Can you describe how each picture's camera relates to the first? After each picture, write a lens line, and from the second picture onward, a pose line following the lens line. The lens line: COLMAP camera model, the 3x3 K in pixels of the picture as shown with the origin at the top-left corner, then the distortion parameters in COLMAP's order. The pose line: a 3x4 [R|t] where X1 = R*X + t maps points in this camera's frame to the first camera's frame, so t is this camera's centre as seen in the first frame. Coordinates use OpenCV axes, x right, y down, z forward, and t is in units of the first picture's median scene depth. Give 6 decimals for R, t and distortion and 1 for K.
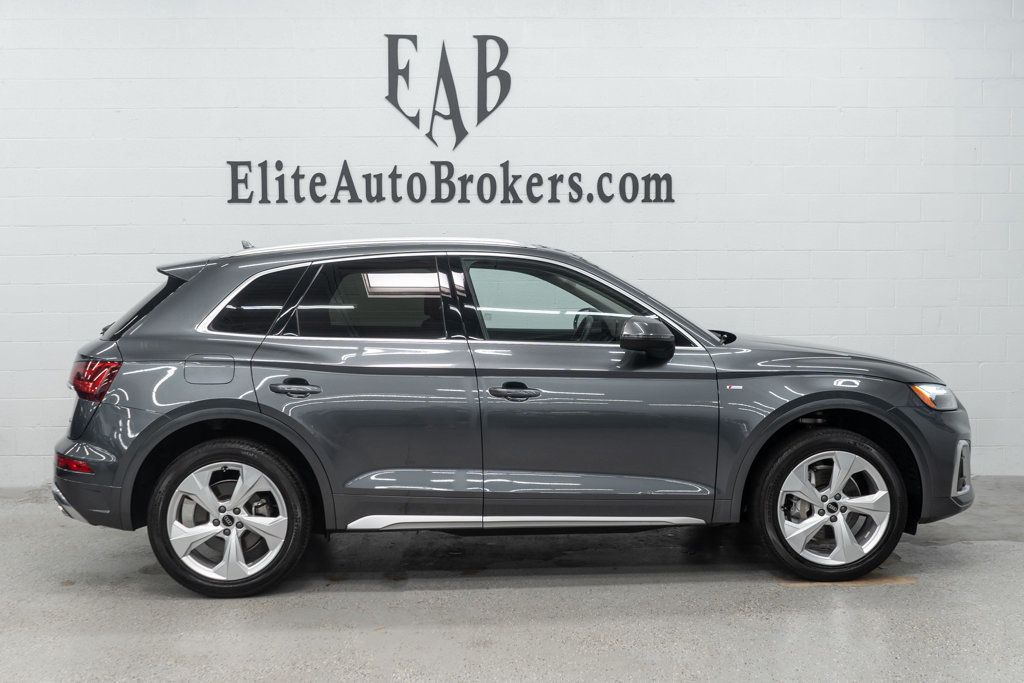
lens RADIAL K [[1228.0, 0, 512.0], [0, 1228.0, 341.5], [0, 0, 1]] dist [-0.013899, -0.022648]
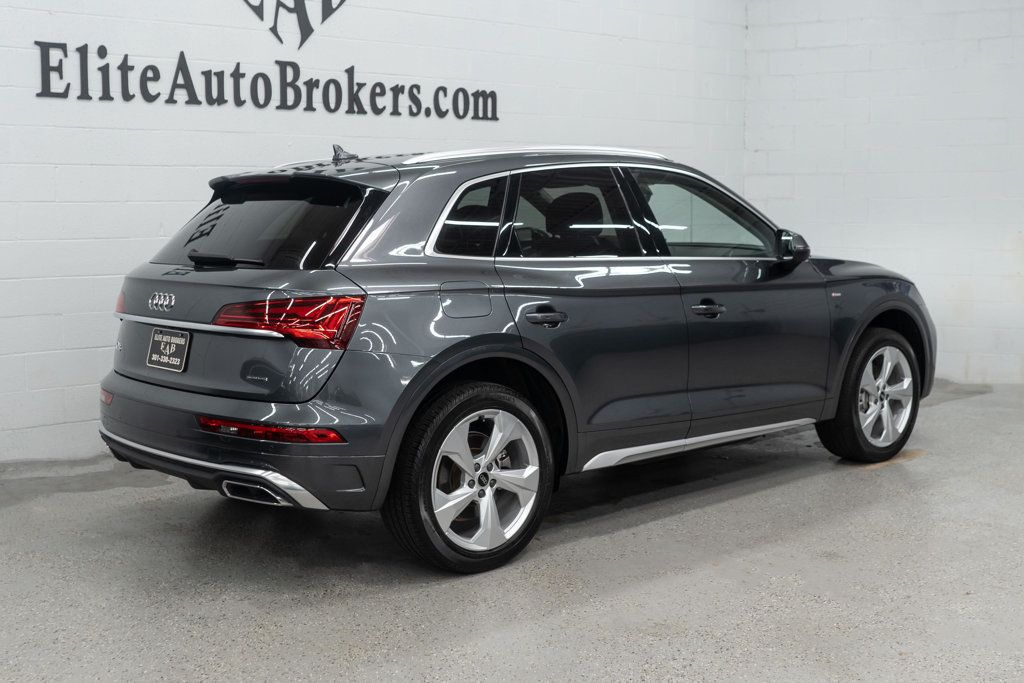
lens RADIAL K [[1228.0, 0, 512.0], [0, 1228.0, 341.5], [0, 0, 1]] dist [-0.013899, -0.022648]
pose [[0.782648, -0.068012, 0.618738, -0.480248], [0.034572, 0.997228, 0.065884, -0.001661], [-0.621504, -0.030173, 0.782830, 0.220140]]
